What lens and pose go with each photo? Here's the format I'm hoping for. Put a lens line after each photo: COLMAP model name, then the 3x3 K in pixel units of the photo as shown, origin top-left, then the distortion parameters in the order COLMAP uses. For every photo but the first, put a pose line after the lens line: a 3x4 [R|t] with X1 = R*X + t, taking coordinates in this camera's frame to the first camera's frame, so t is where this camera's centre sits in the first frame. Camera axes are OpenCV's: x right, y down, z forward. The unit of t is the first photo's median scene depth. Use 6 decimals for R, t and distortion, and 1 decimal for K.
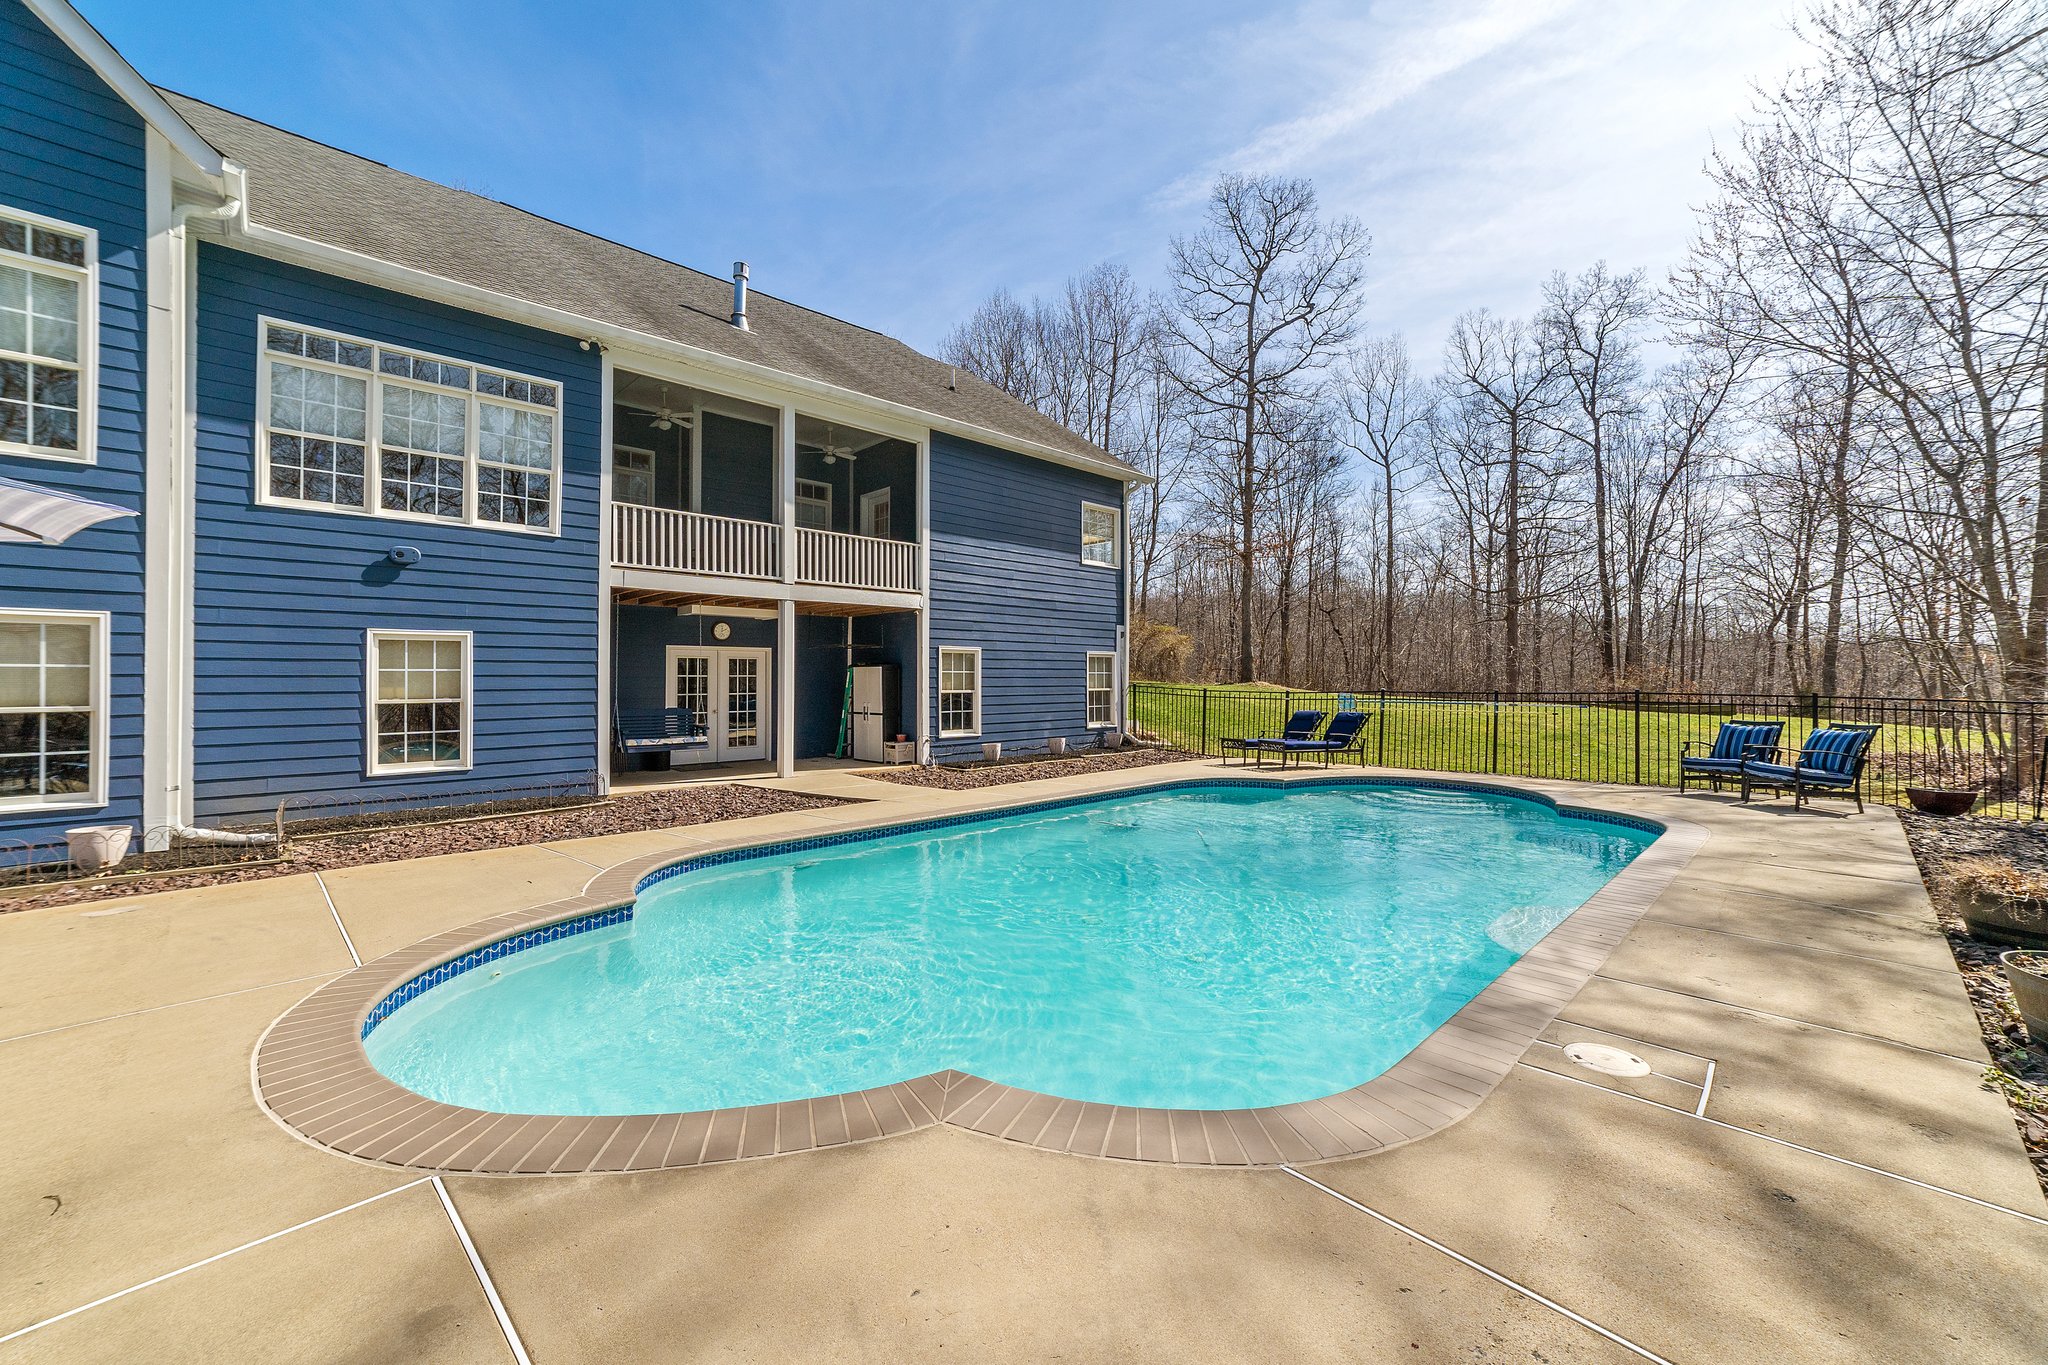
lens RADIAL K [[817.3, 0, 1088.2], [0, 817.3, 671.2], [0, 0, 1]] dist [-0.010017, 0.000314]
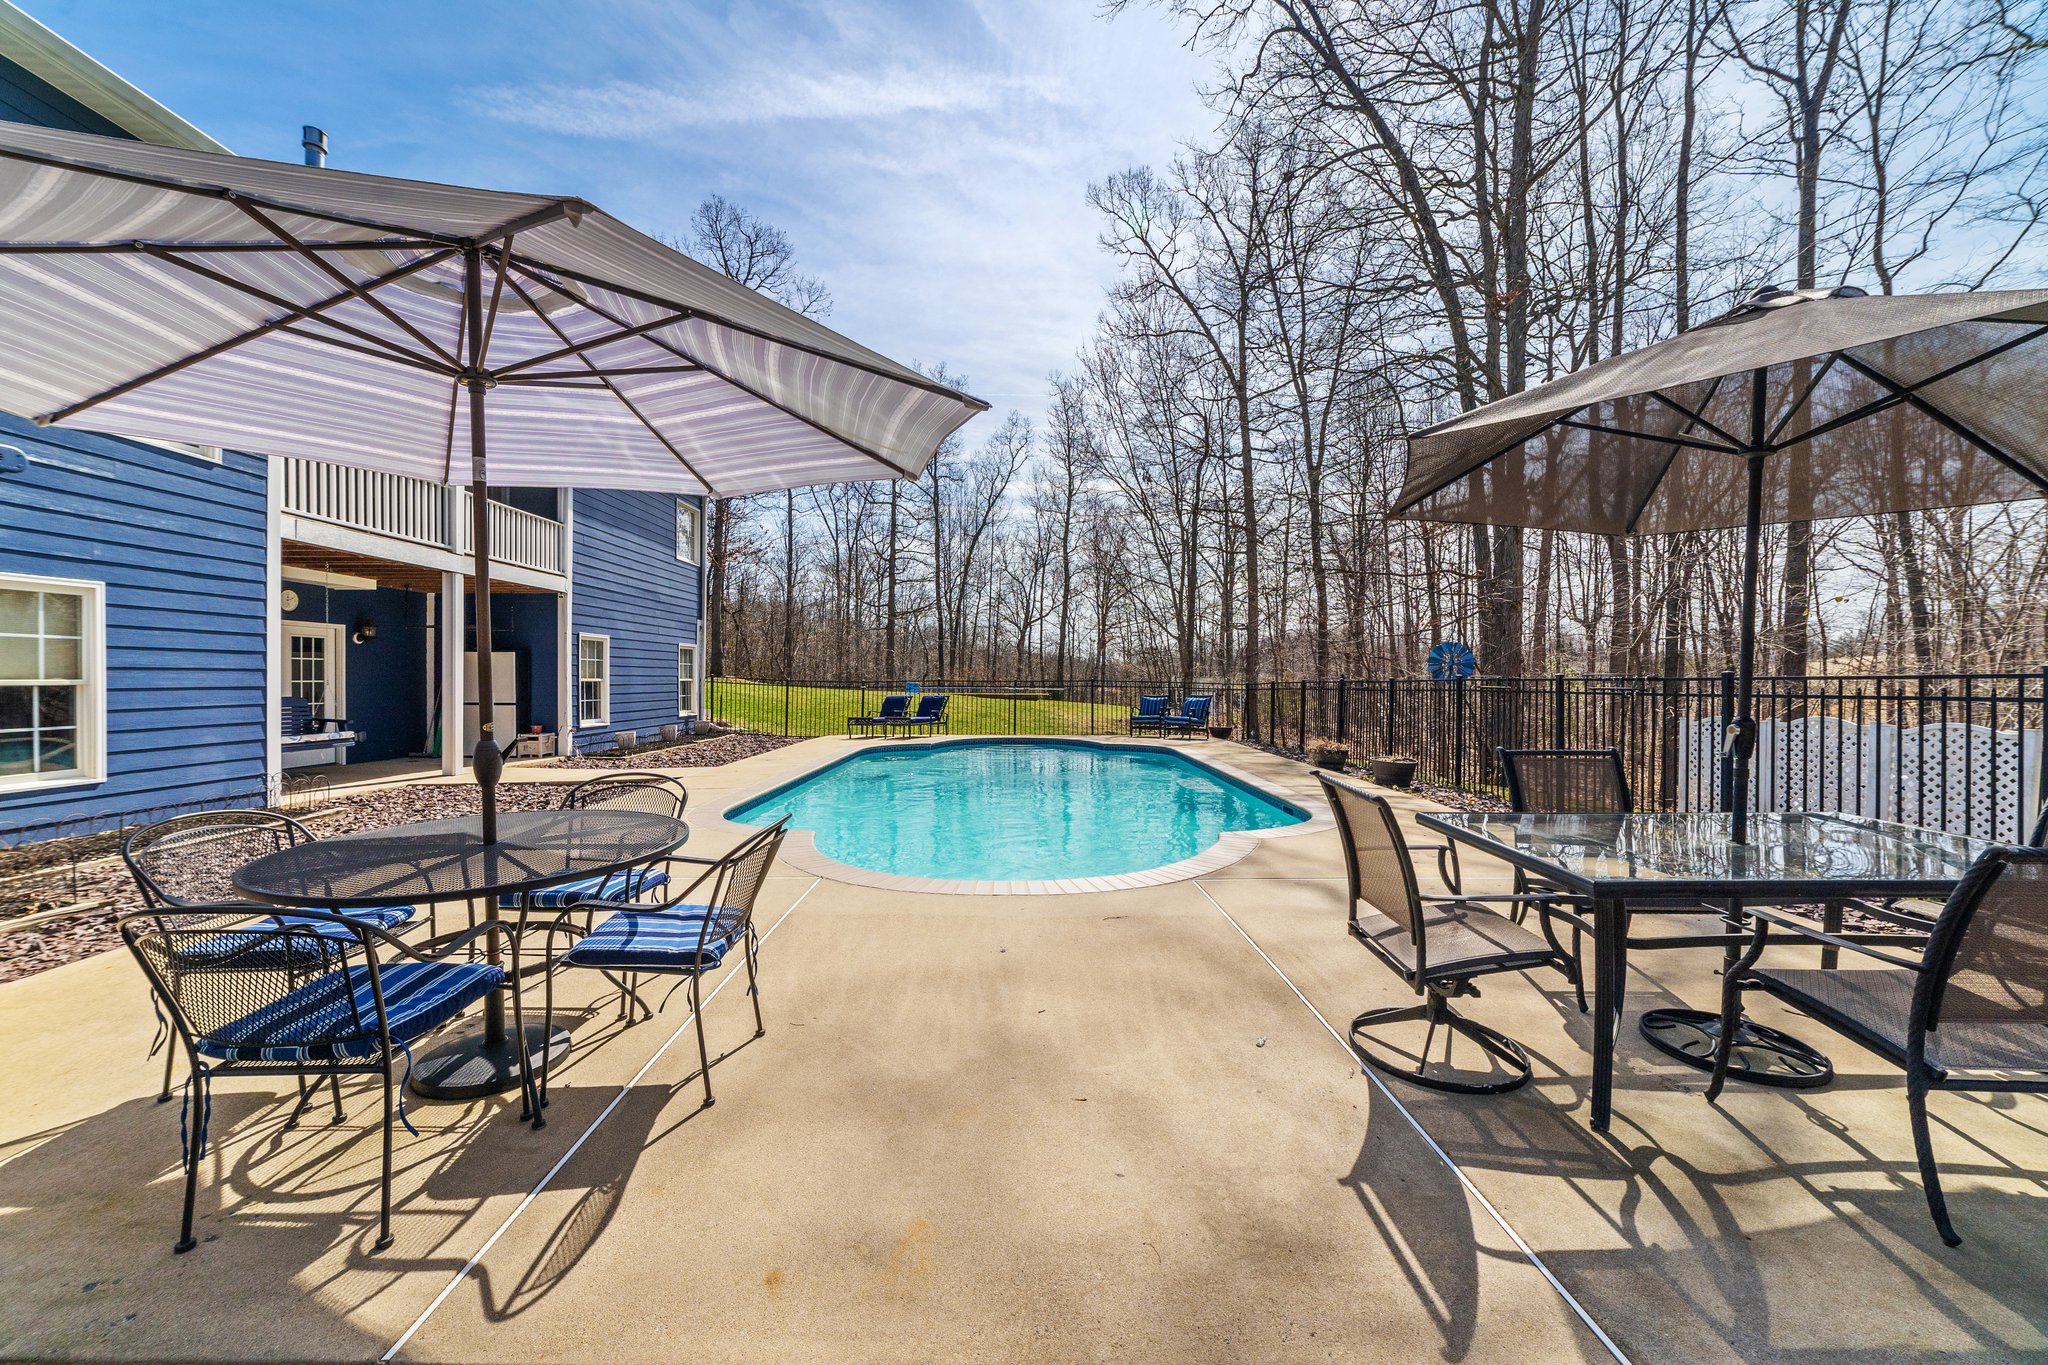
lens RADIAL K [[778.4, 0, 1024.0], [0, 778.4, 682.5], [0, 0, 1]] dist [0.072345, 0.000018]
pose [[0.724599, 0.002600, 0.689166, -0.456748], [-0.012948, 0.999868, 0.009842, 0.012387], [-0.689049, -0.016055, 0.724537, -0.043503]]
